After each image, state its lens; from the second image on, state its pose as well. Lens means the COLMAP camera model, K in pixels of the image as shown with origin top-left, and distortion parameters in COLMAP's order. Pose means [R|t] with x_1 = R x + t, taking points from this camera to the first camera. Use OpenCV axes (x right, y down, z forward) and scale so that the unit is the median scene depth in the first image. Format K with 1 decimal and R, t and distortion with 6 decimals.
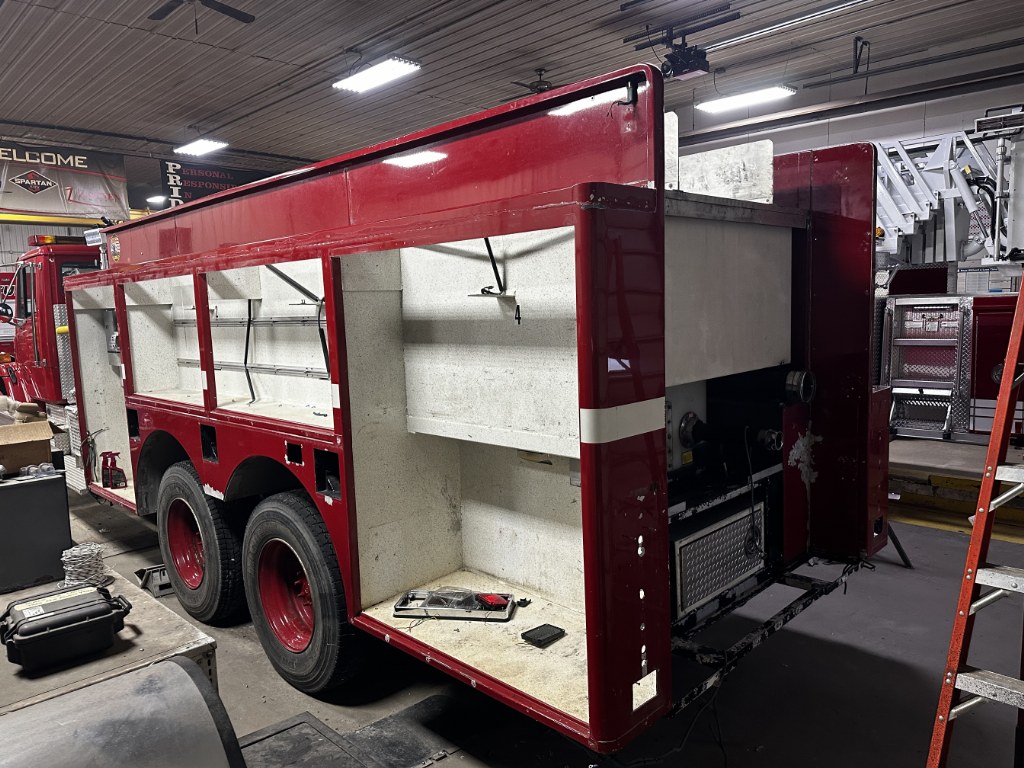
lens RADIAL K [[726.6, 0, 512.0], [0, 726.6, 384.0], [0, 0, 1]] dist [0.003686, -0.000025]
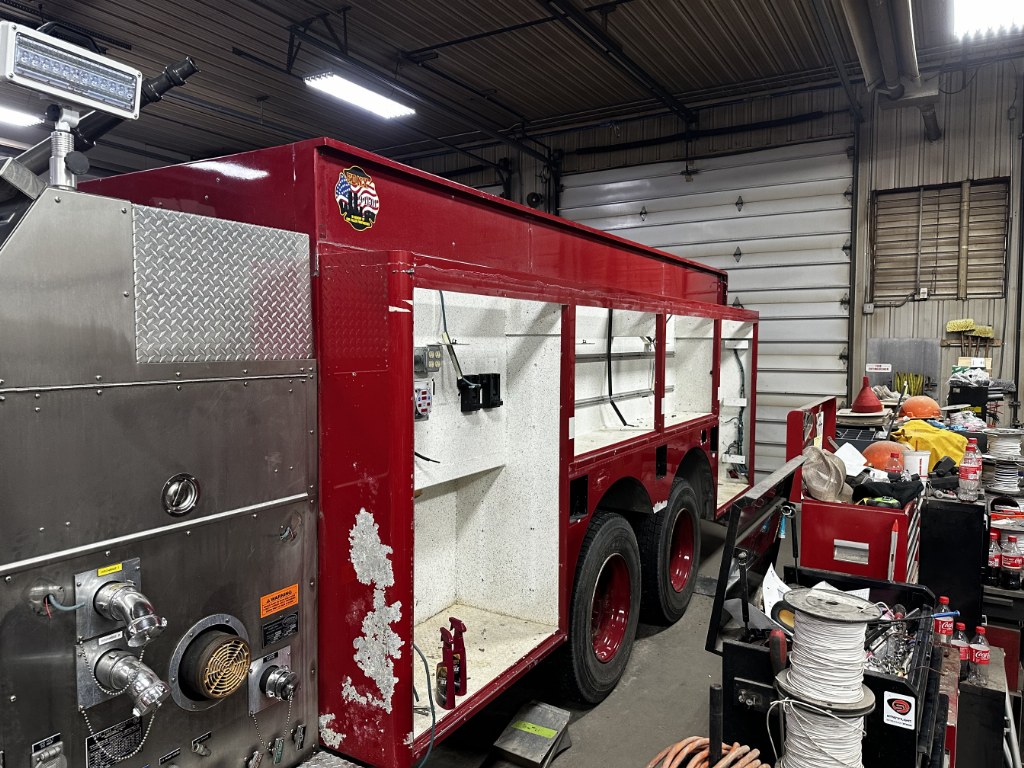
lens RADIAL K [[726.6, 0, 512.0], [0, 726.6, 384.0], [0, 0, 1]] dist [0.003686, -0.000025]
pose [[-0.244972, -0.015541, 0.969406, -1.349453], [0.119907, 0.991710, 0.046200, -0.109666], [-0.962087, 0.127556, -0.241077, 1.369541]]
